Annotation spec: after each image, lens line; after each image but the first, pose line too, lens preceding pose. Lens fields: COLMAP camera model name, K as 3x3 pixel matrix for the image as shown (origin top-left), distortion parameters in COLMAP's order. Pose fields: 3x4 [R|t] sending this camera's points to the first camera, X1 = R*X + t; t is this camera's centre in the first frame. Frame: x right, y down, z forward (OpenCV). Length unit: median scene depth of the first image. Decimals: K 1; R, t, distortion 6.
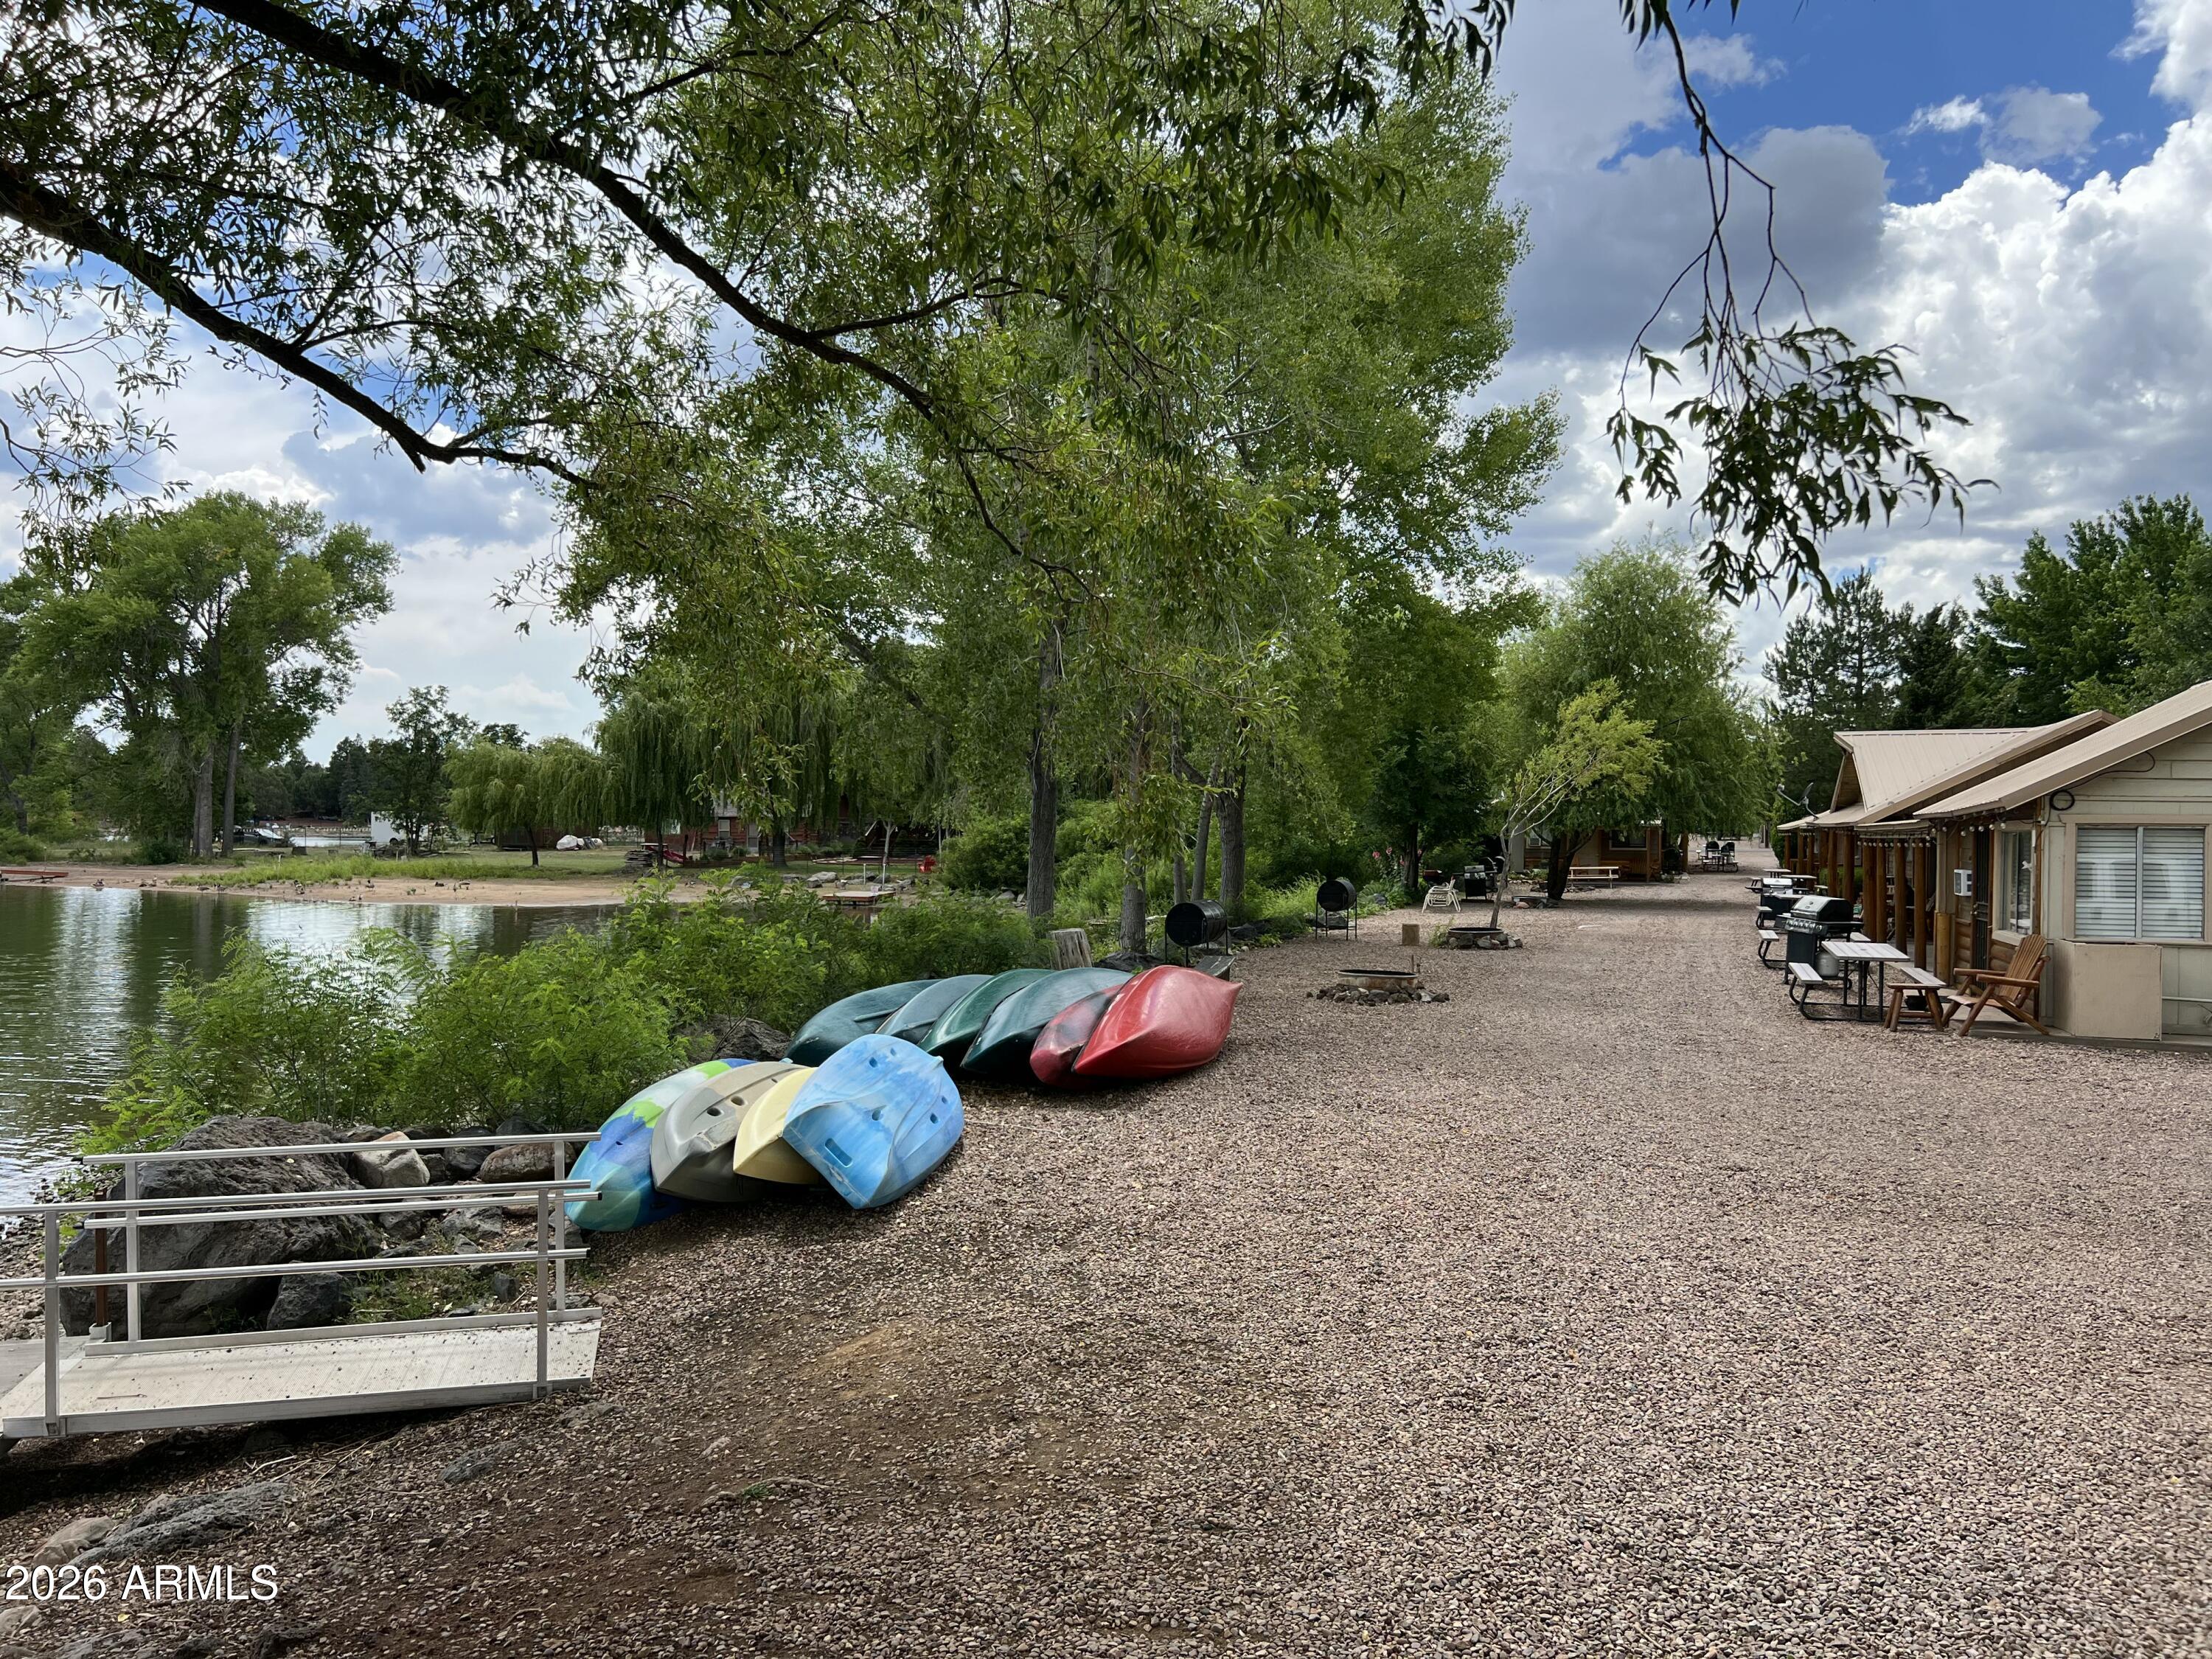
lens RADIAL K [[1658.6, 0, 1095.2], [0, 1658.6, 842.2], [0, 0, 1]] dist [0.056959, -0.064769]
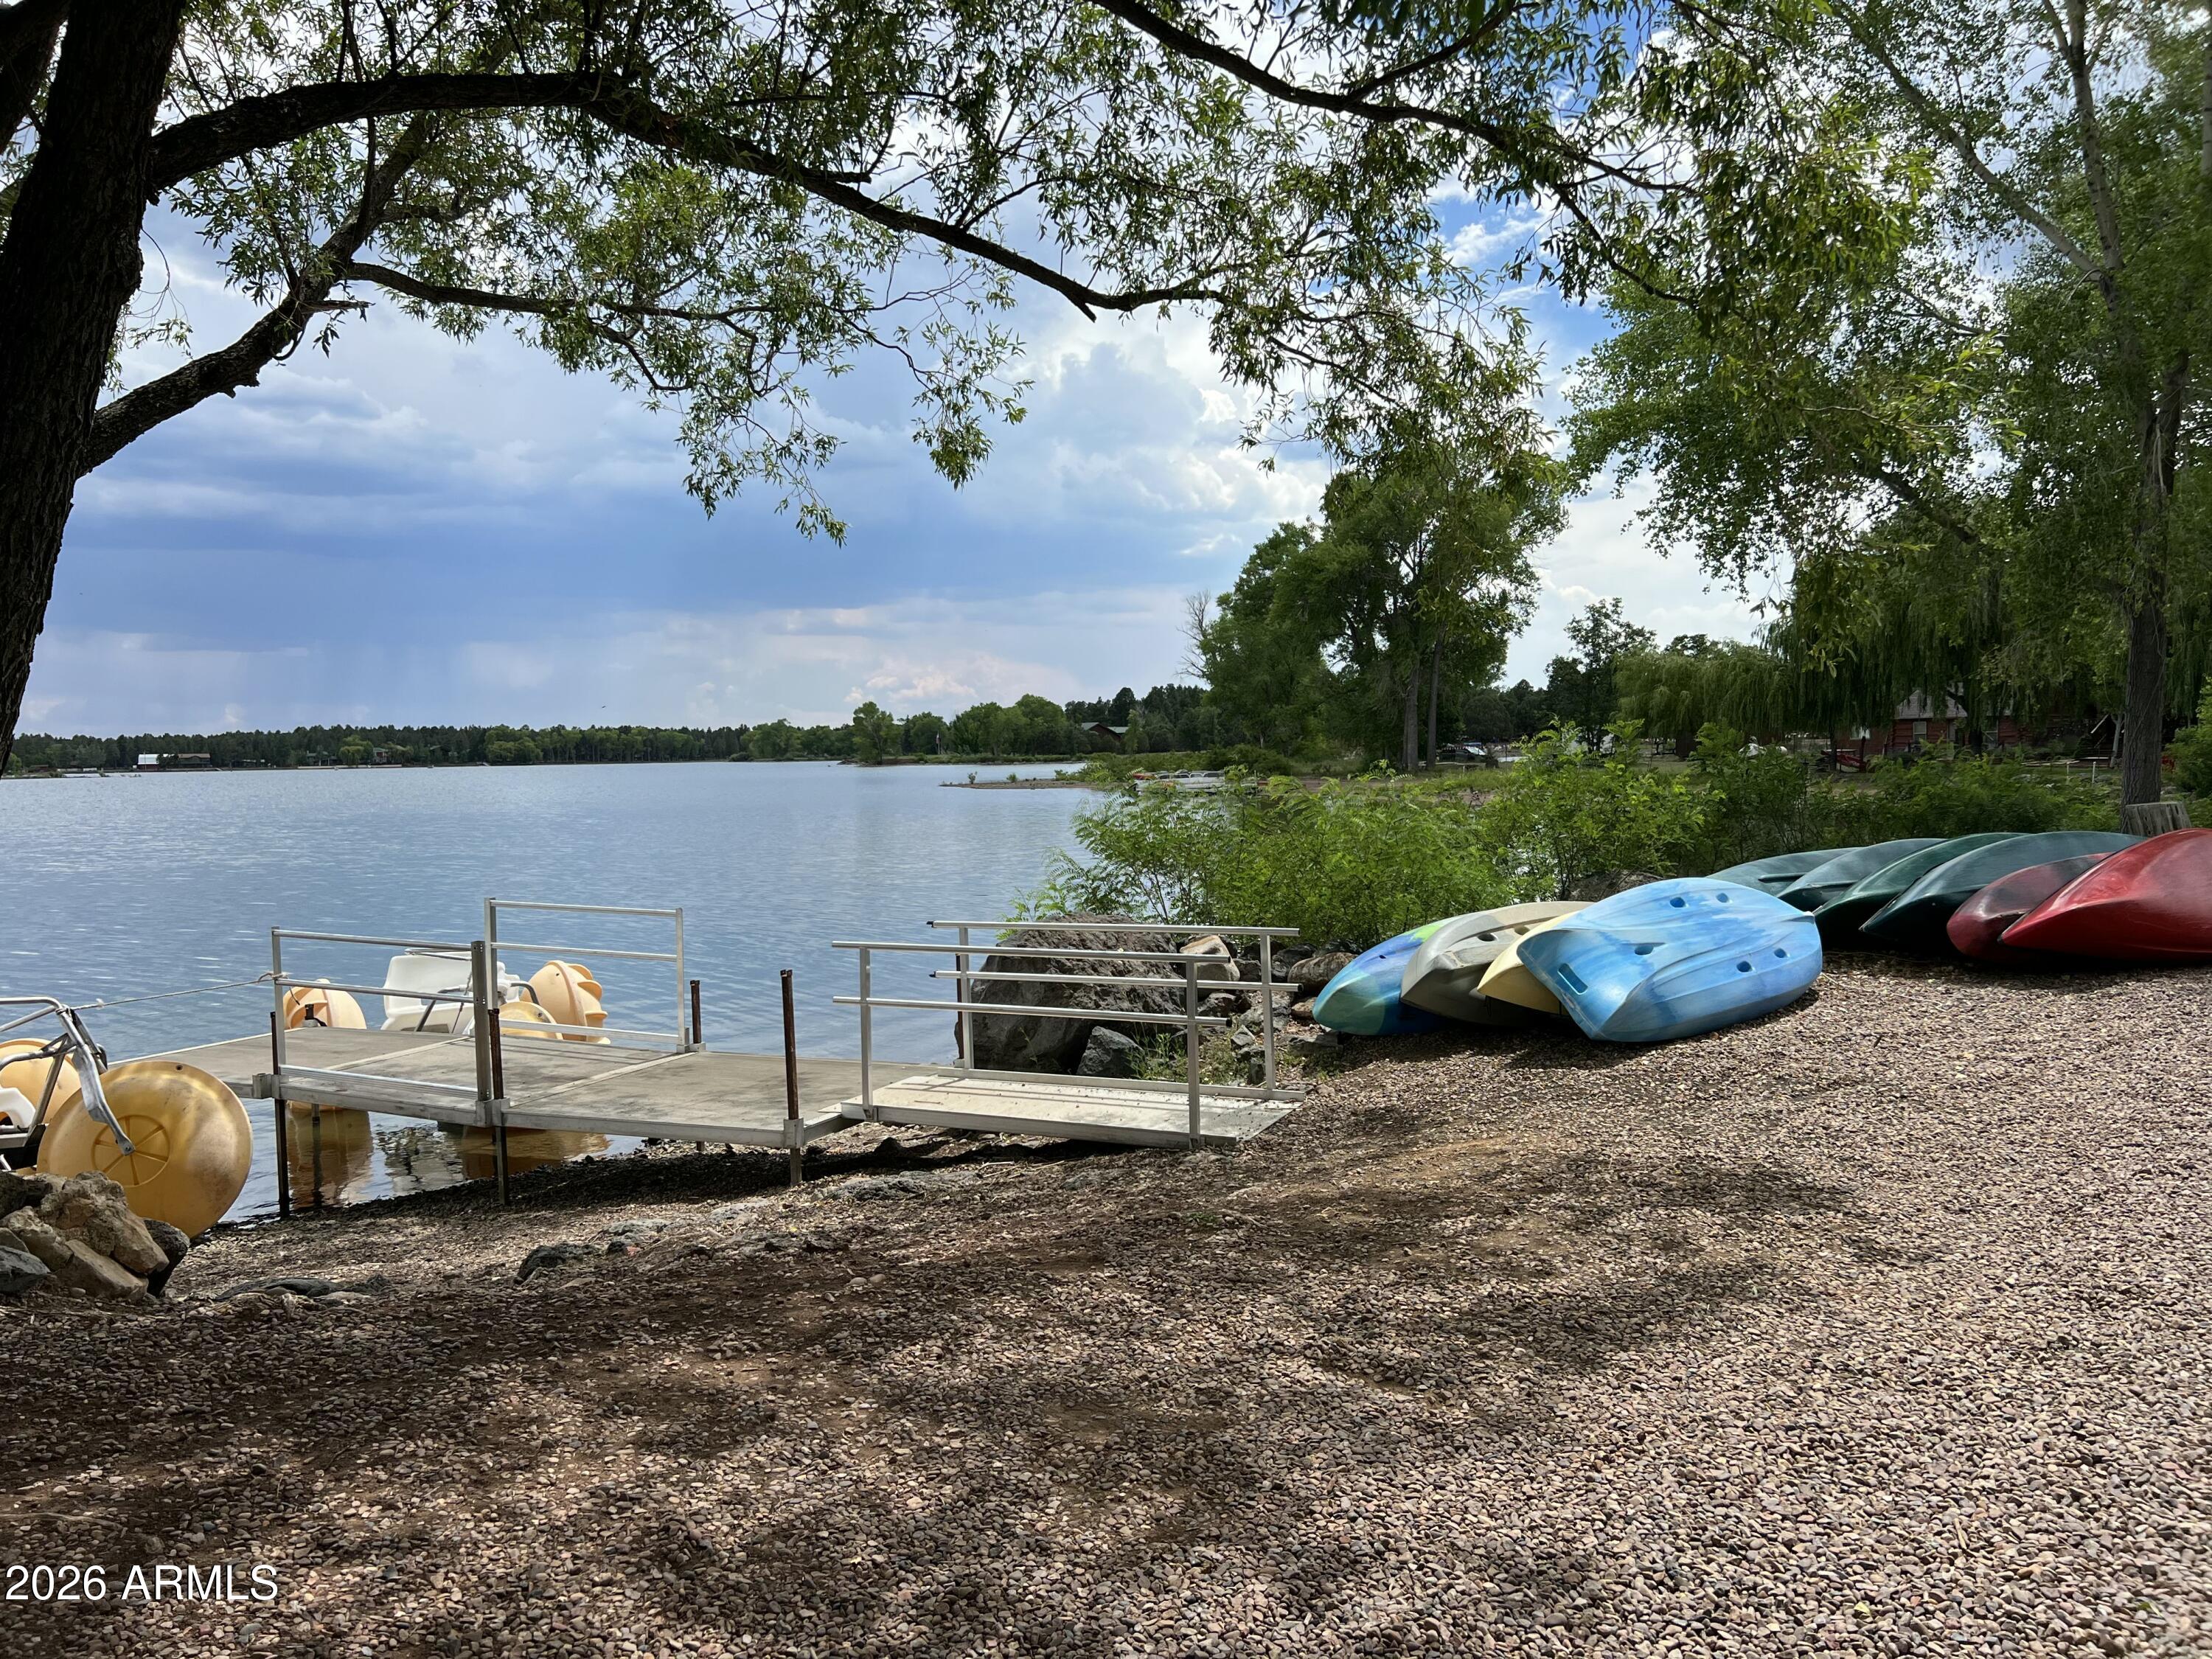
lens RADIAL K [[1658.6, 0, 1095.2], [0, 1658.6, 842.2], [0, 0, 1]] dist [0.056959, -0.064769]
pose [[0.767005, 0.011702, -0.641534, 0.215656], [0.020349, 0.998887, 0.042549, 0.054441], [0.641318, -0.045690, 0.765913, 0.084558]]
